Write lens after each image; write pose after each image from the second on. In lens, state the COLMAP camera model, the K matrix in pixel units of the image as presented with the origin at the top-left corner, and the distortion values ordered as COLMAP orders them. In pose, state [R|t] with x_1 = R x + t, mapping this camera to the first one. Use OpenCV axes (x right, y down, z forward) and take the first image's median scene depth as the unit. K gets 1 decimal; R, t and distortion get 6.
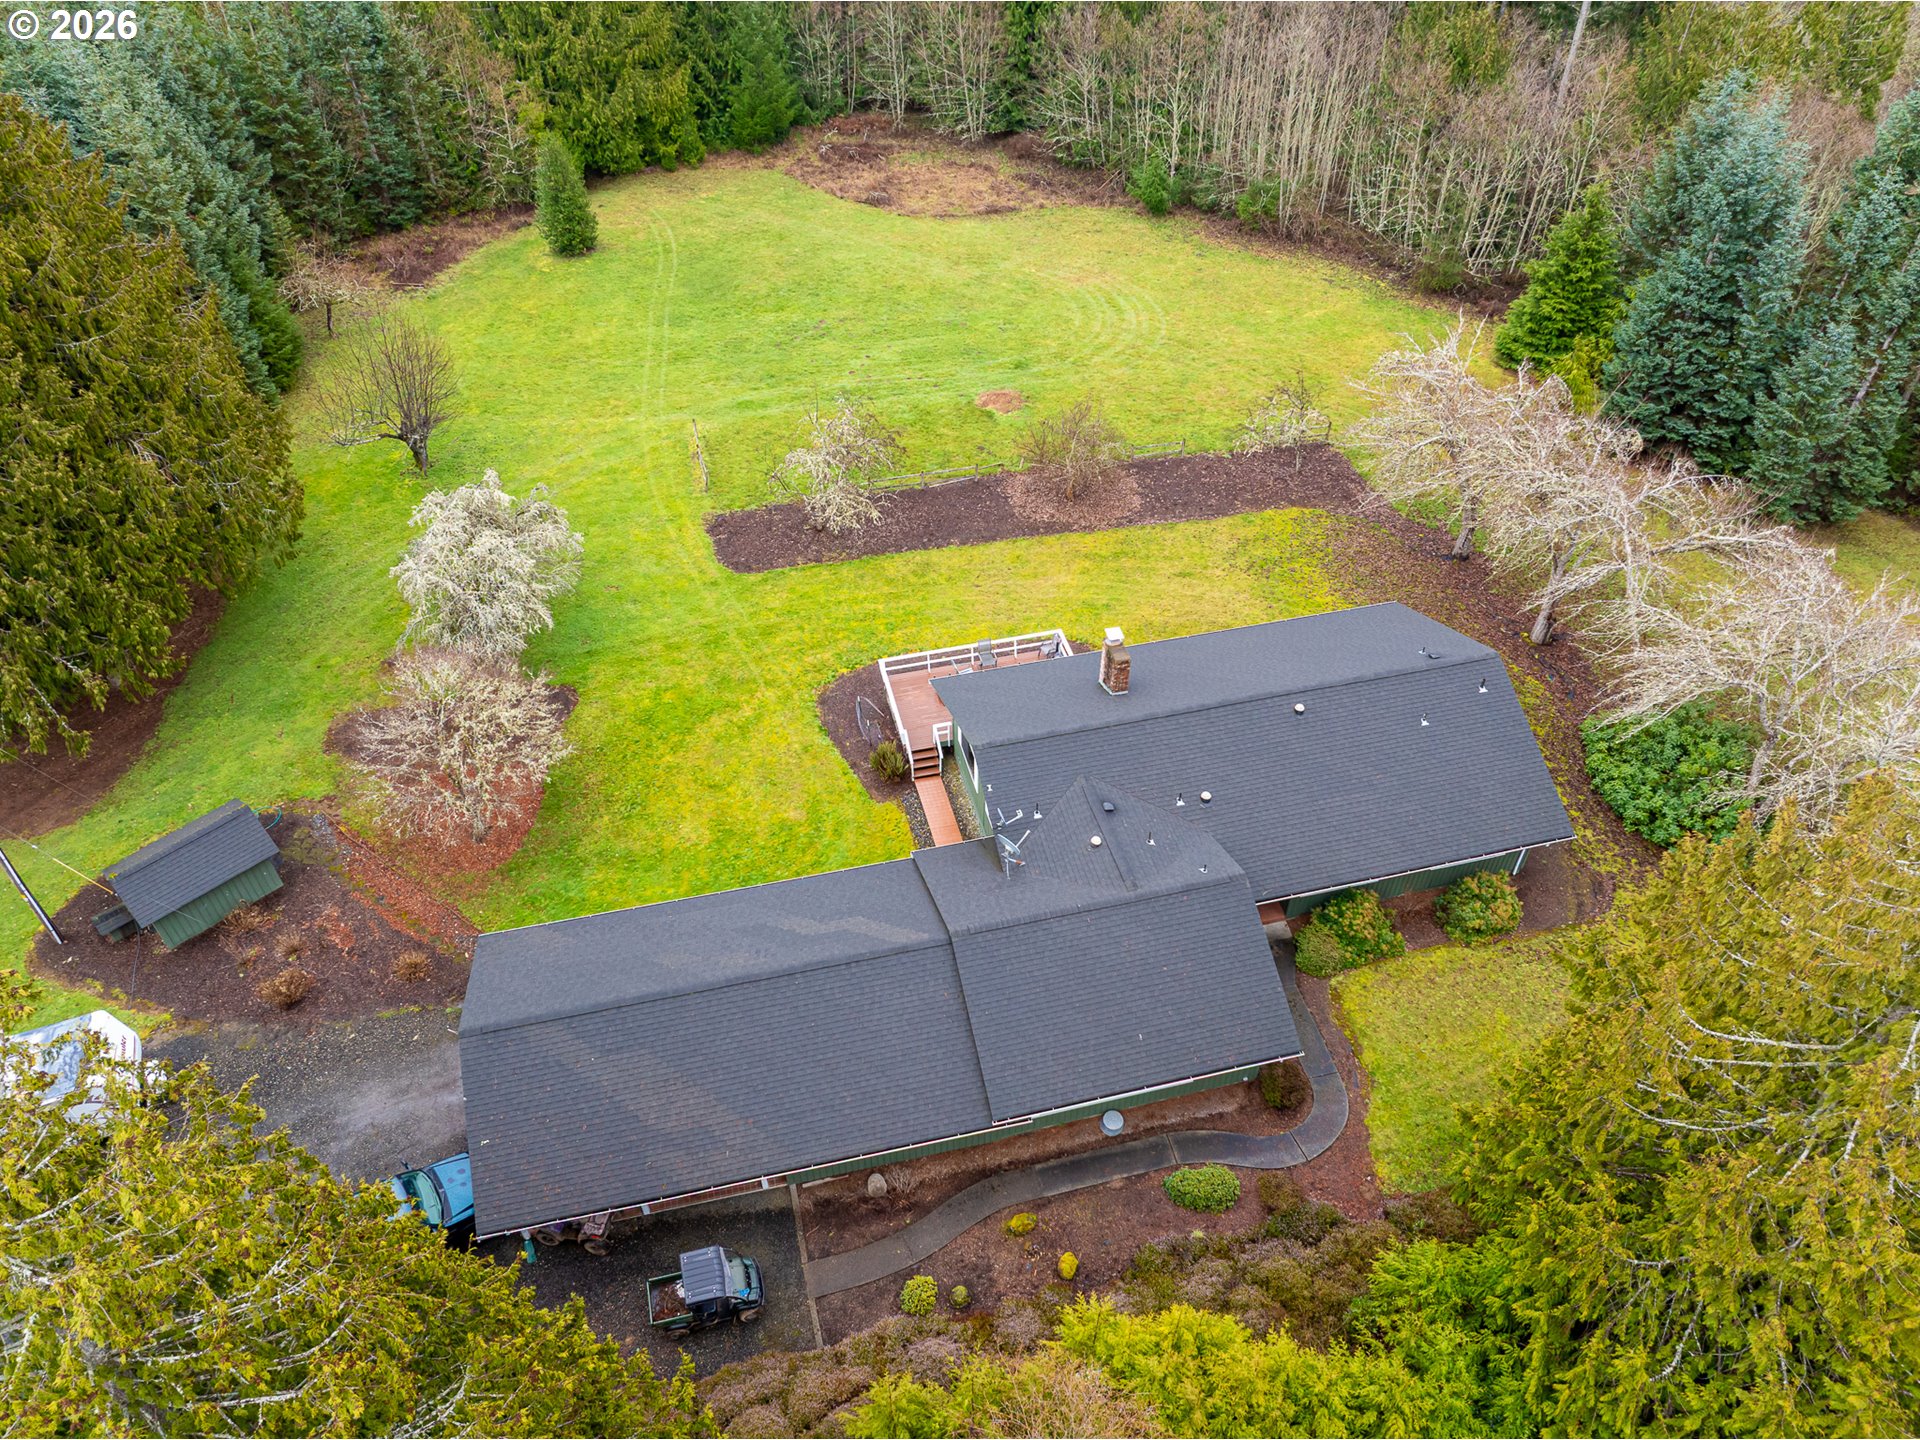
lens RADIAL K [[1385.3, 0, 960.0], [0, 1385.3, 720.0], [0, 0, 1]] dist [-0.034449, 0.004327]
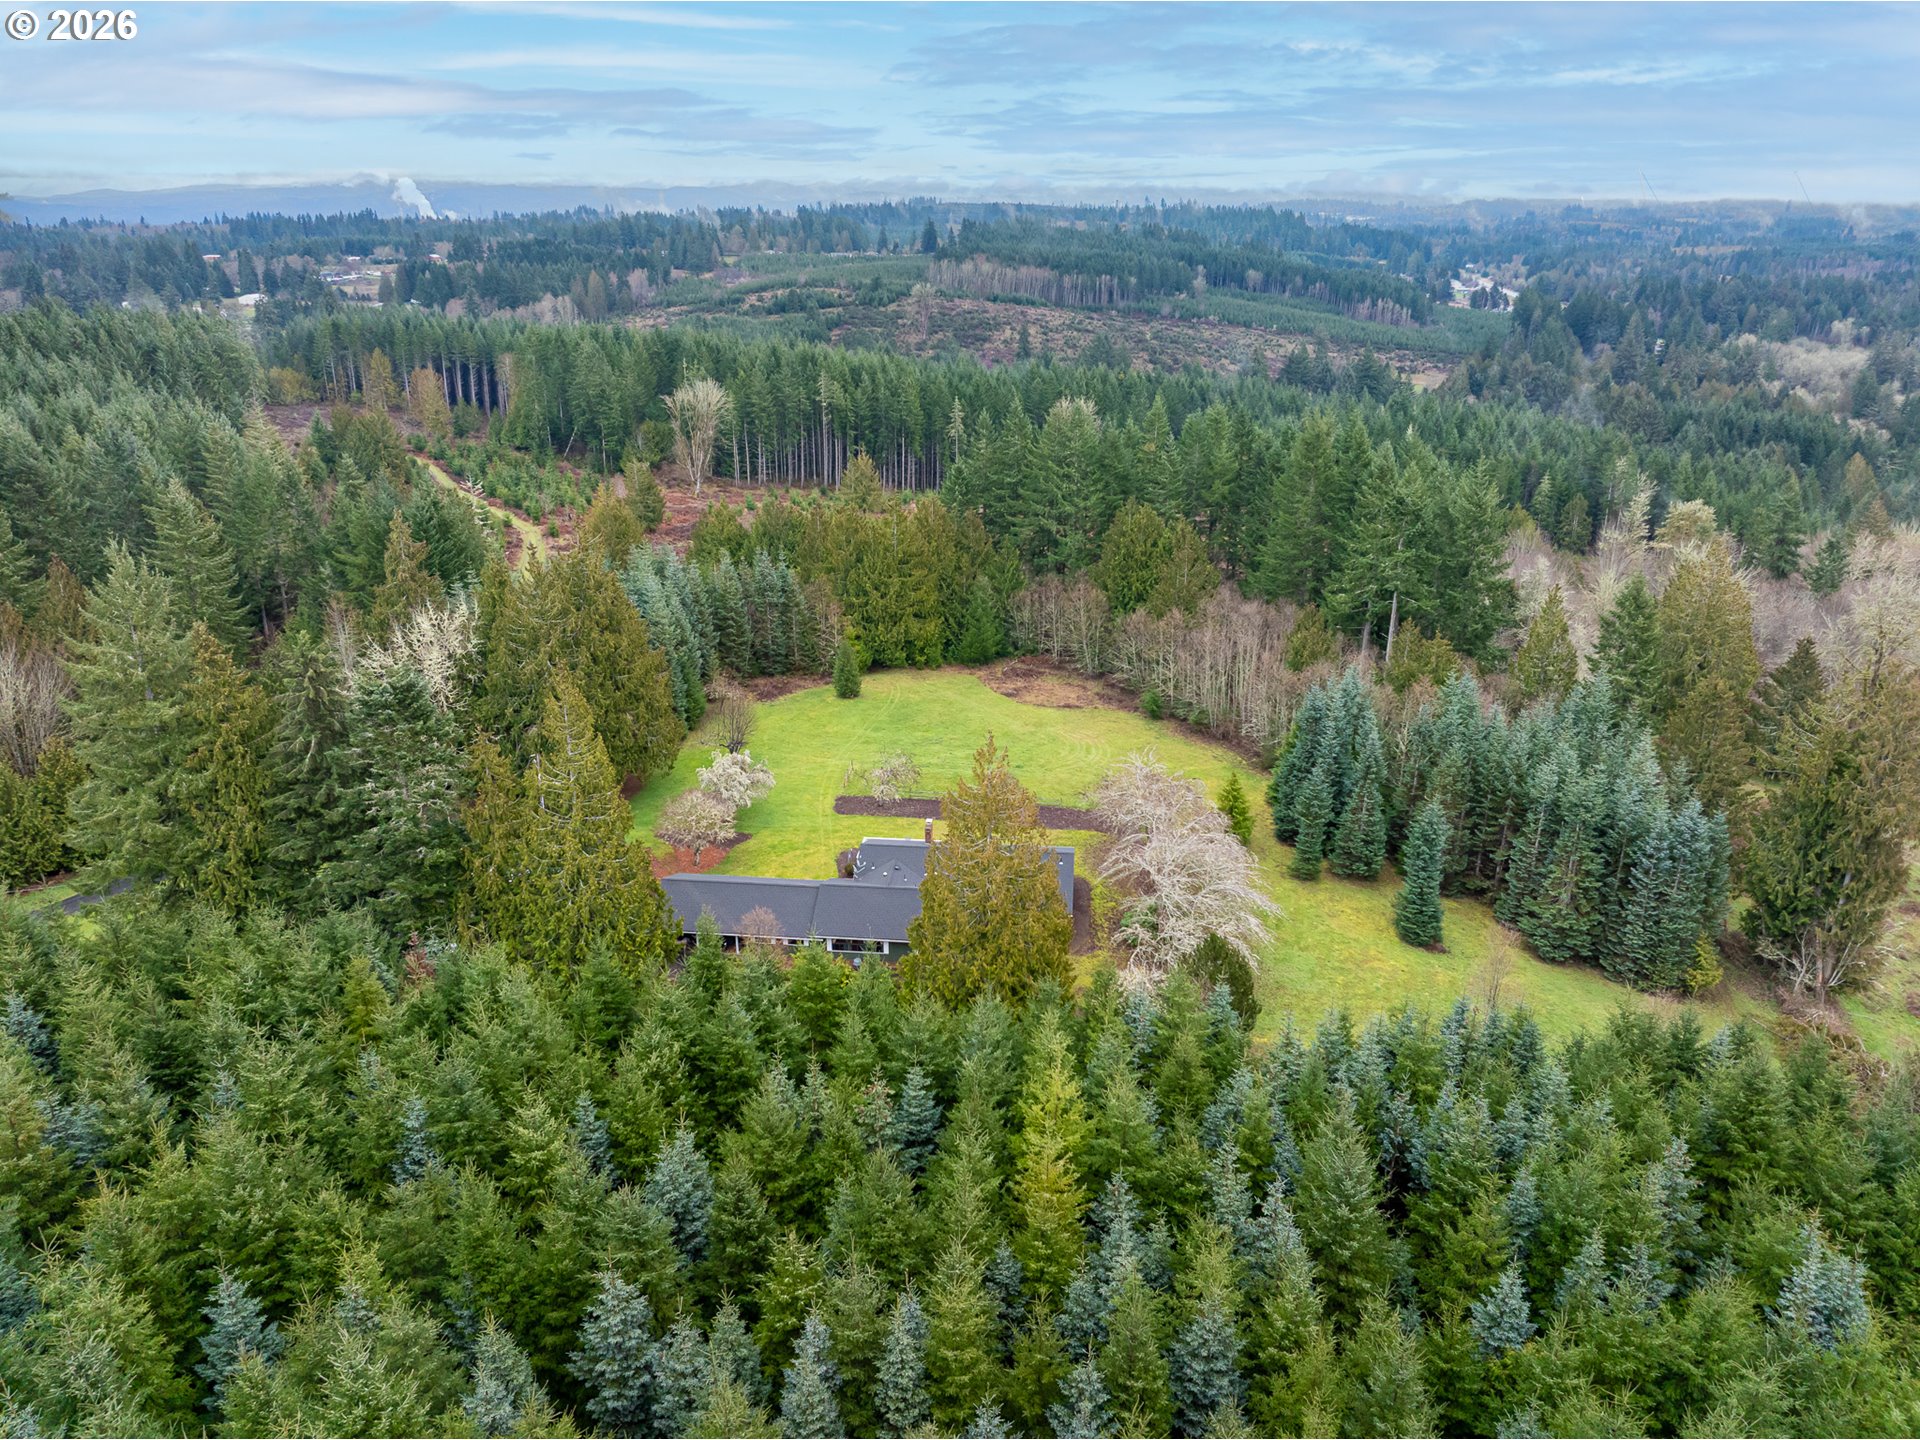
lens RADIAL K [[1414.9, 0, 960.0], [0, 1414.9, 720.0], [0, 0, 1]] dist [-0.033725, 0.000893]
pose [[0.943235, 0.124038, -0.308094, 0.500124], [-0.230349, 0.912592, -0.337809, 0.338975], [0.239263, 0.389603, 0.889361, -0.753702]]
